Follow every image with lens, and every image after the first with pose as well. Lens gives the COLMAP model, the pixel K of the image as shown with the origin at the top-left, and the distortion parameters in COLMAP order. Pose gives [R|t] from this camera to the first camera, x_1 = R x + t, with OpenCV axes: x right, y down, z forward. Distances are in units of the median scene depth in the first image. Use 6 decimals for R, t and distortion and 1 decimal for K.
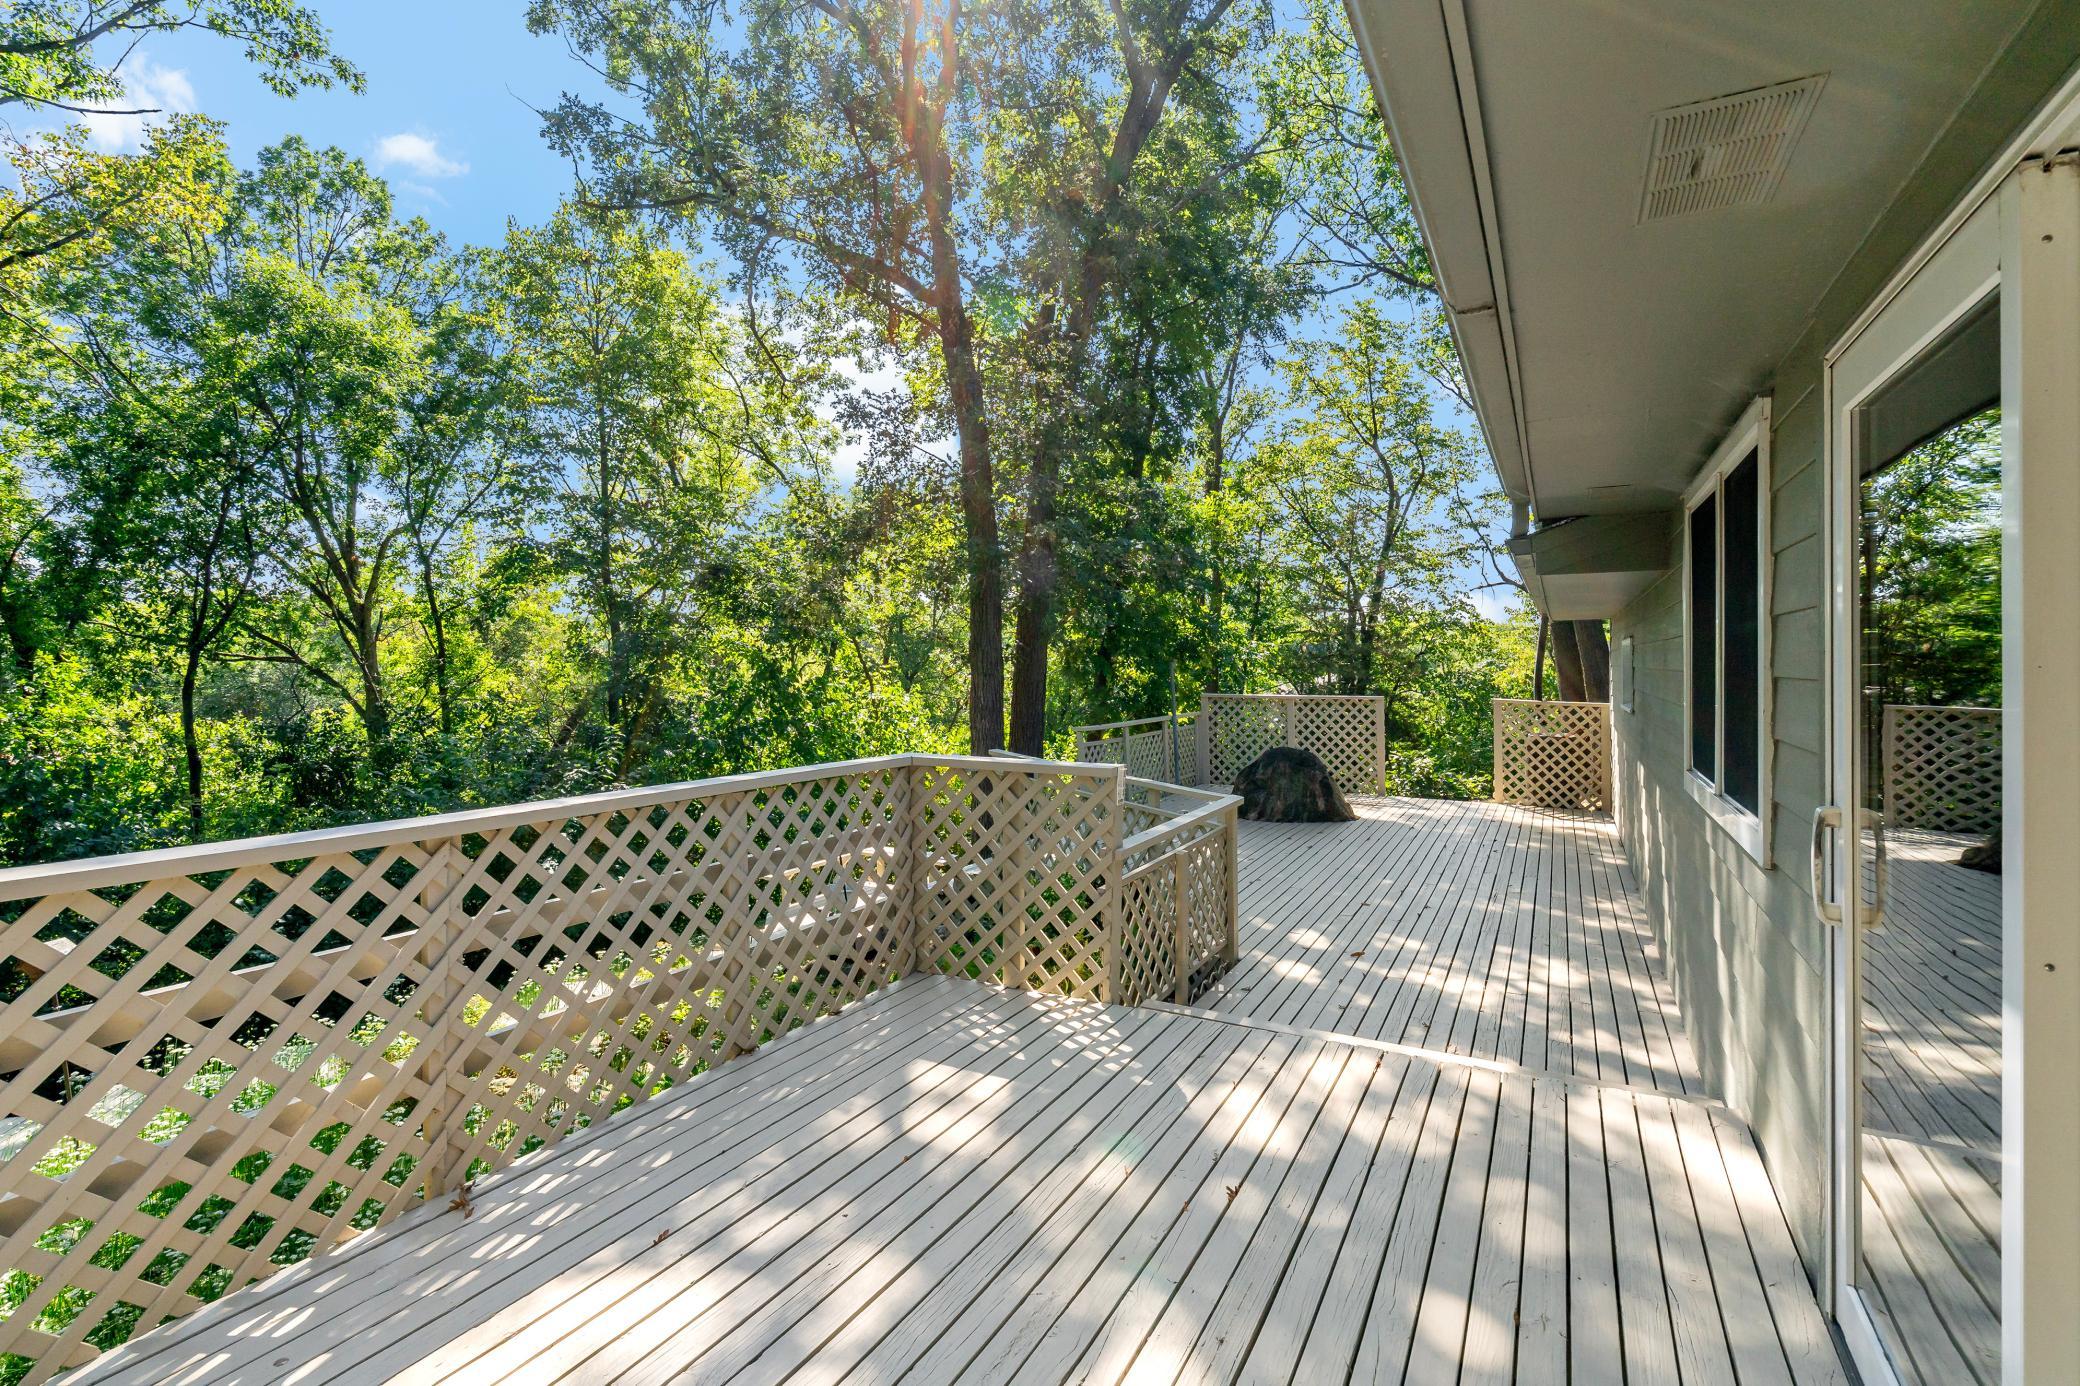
lens RADIAL K [[969.6, 0, 1038.5], [0, 969.6, 651.5], [0, 0, 1]] dist [-0.005827, 0.000108]
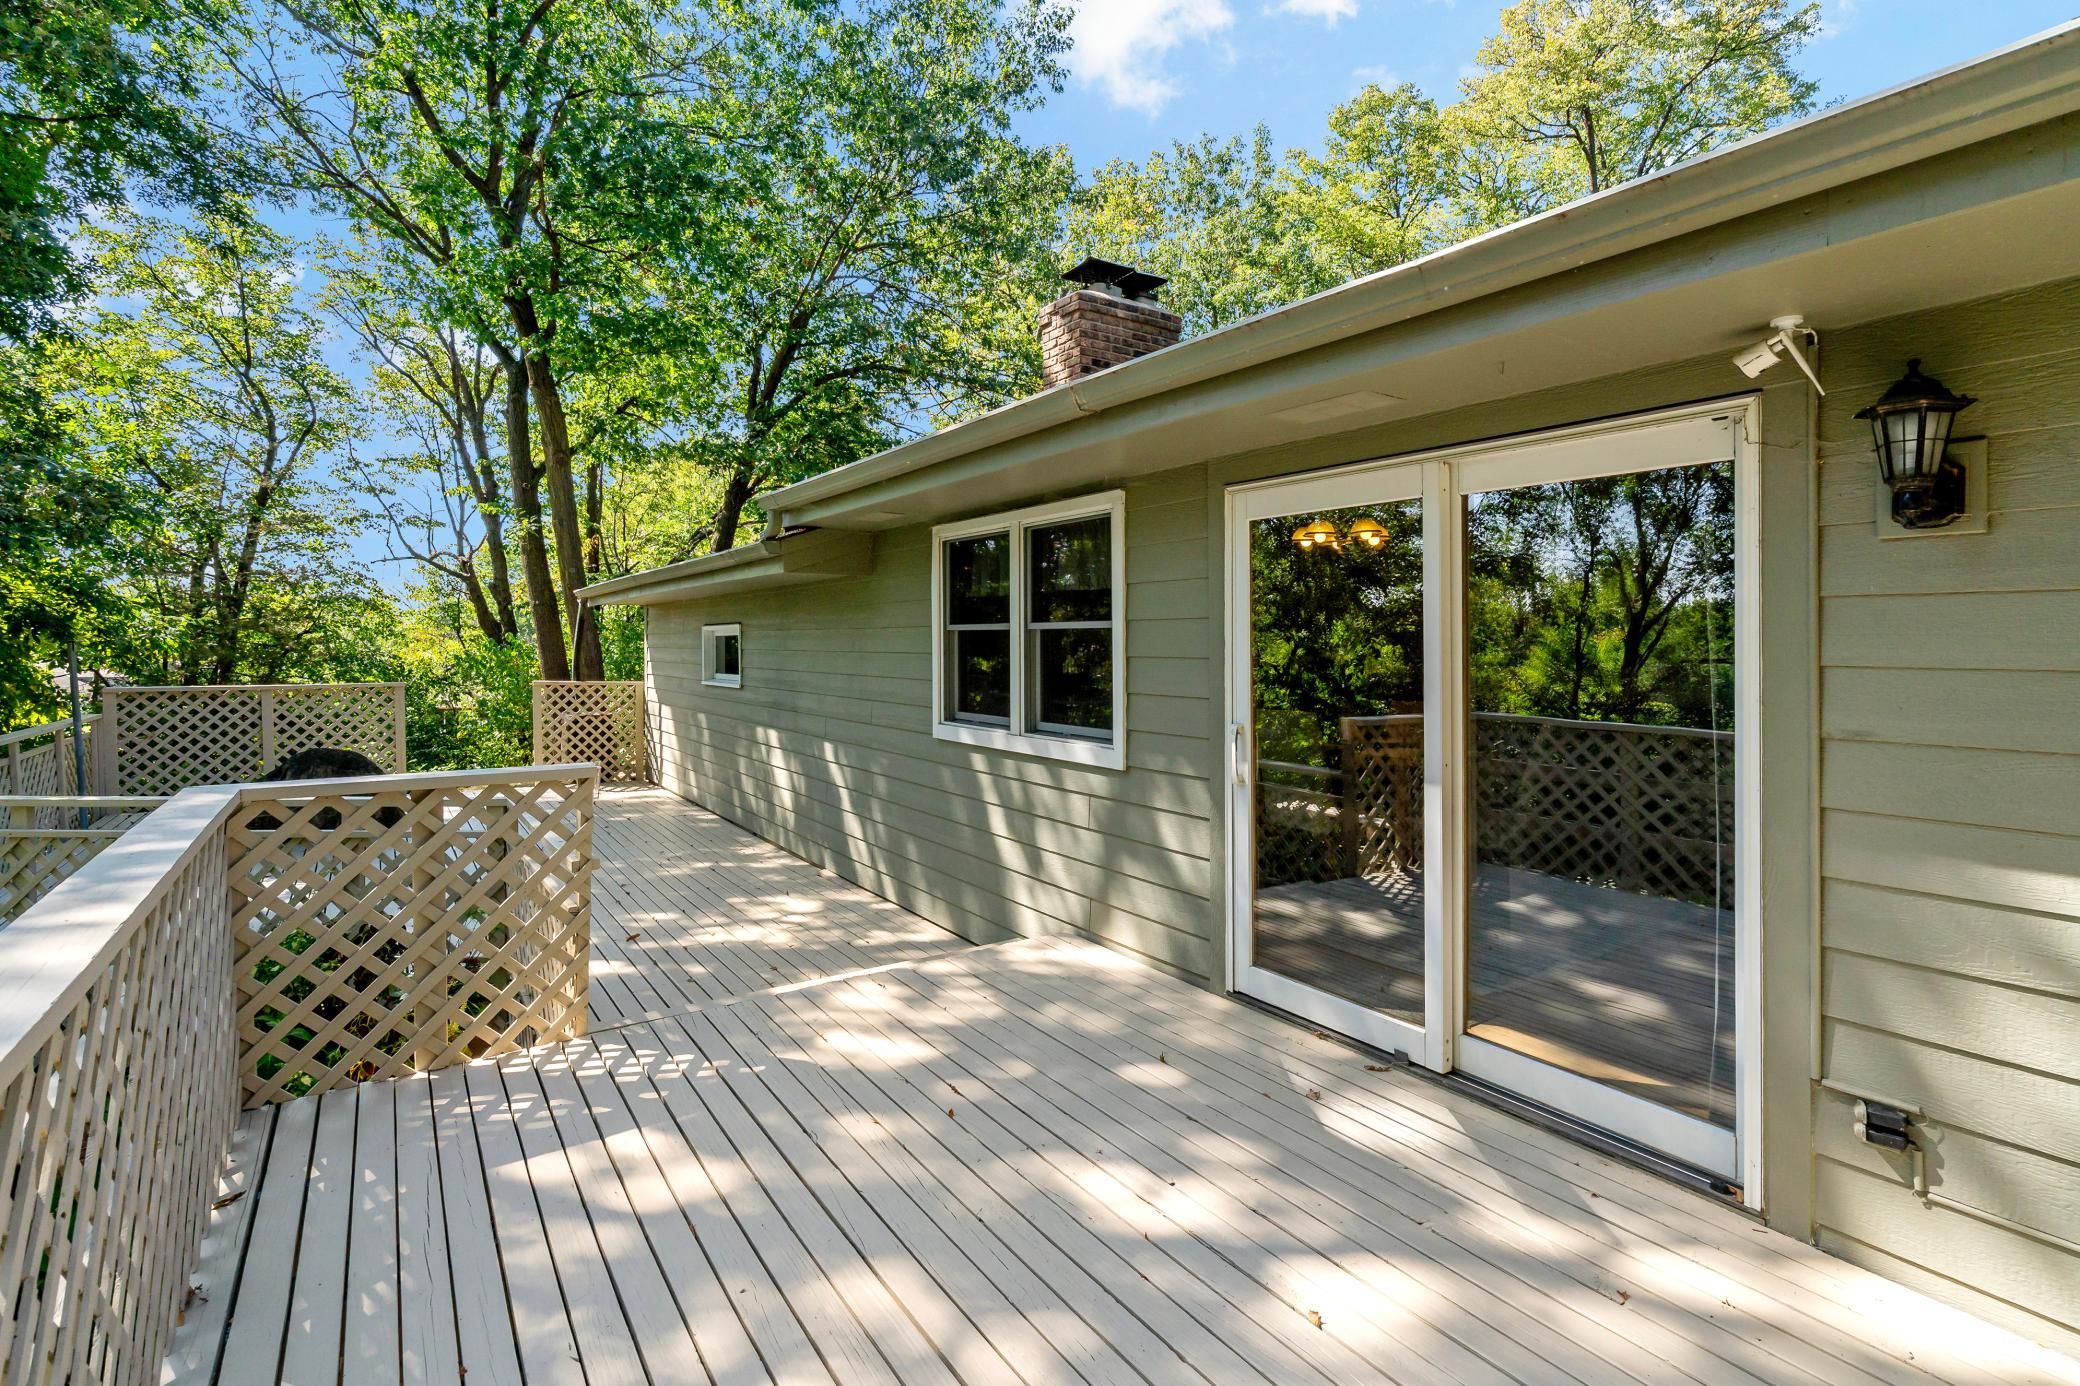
lens RADIAL K [[969.6, 0, 1063.9], [0, 969.6, 628.2], [0, 0, 1]] dist [-0.005827, 0.000108]
pose [[0.443426, 0.012721, 0.896221, -0.579478], [-0.010206, 0.999906, -0.009143, -0.005809], [-0.896253, -0.005092, 0.443514, 0.238327]]
